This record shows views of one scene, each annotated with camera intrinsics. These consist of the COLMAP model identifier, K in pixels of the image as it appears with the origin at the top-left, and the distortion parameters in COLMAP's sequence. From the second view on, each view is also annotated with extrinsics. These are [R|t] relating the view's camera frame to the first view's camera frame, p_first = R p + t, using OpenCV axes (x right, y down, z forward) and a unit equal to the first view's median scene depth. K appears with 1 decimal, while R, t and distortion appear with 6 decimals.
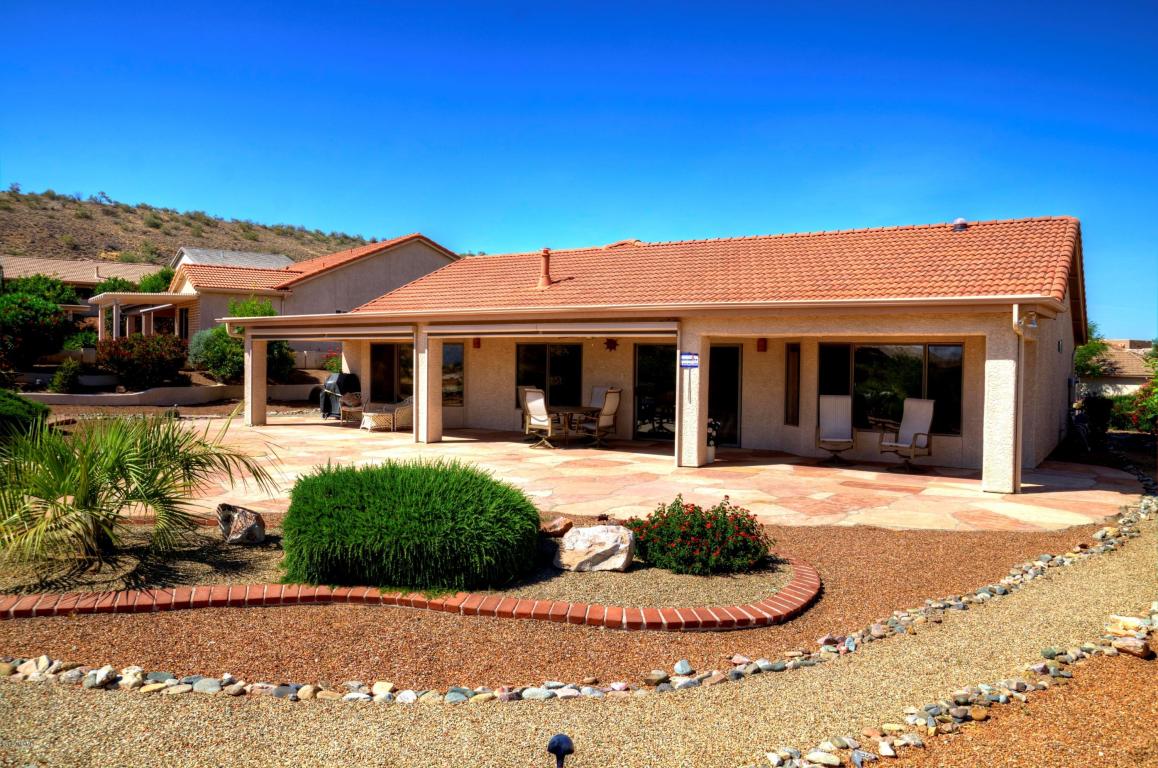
lens RADIAL K [[845.9, 0, 563.7], [0, 845.9, 388.2], [0, 0, 1]] dist [-0.136083, 0.093480]
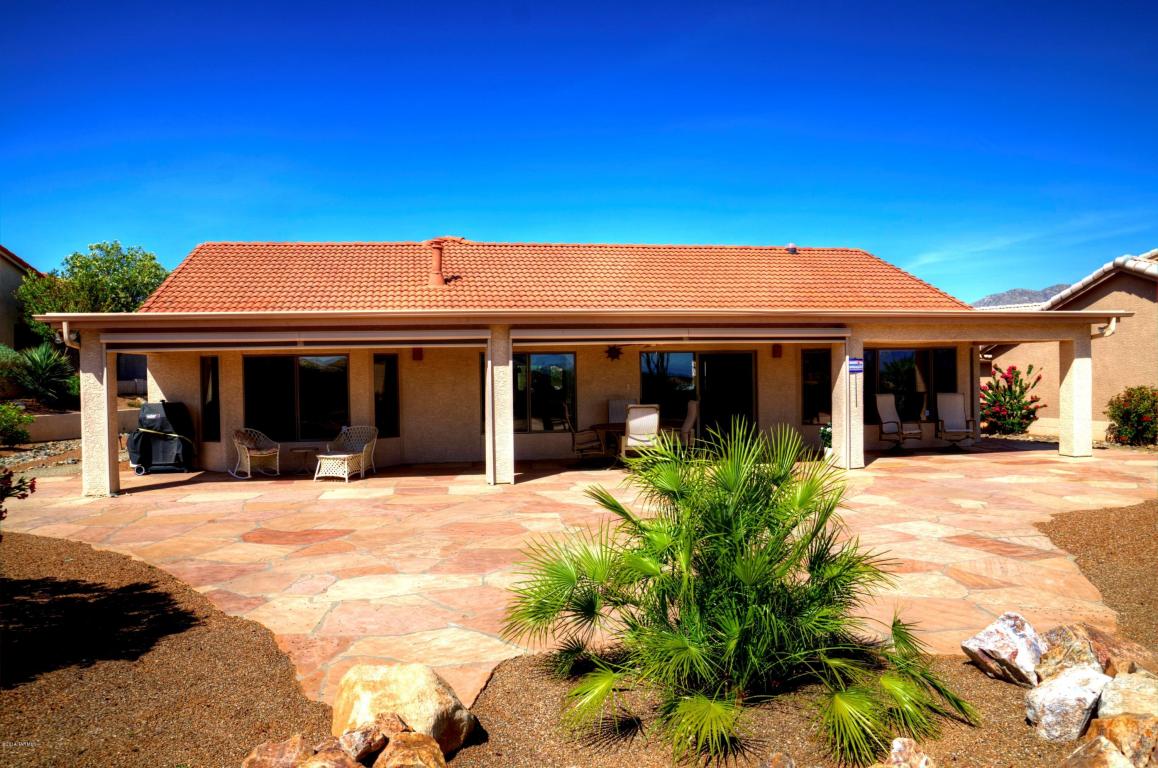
lens RADIAL K [[845.9, 0, 563.7], [0, 845.9, 388.2], [0, 0, 1]] dist [-0.136083, 0.093480]
pose [[0.712461, -0.037949, 0.700685, -0.624206], [0.049606, 0.998762, 0.003653, -0.020079], [-0.699956, 0.032156, 0.713461, 0.394447]]
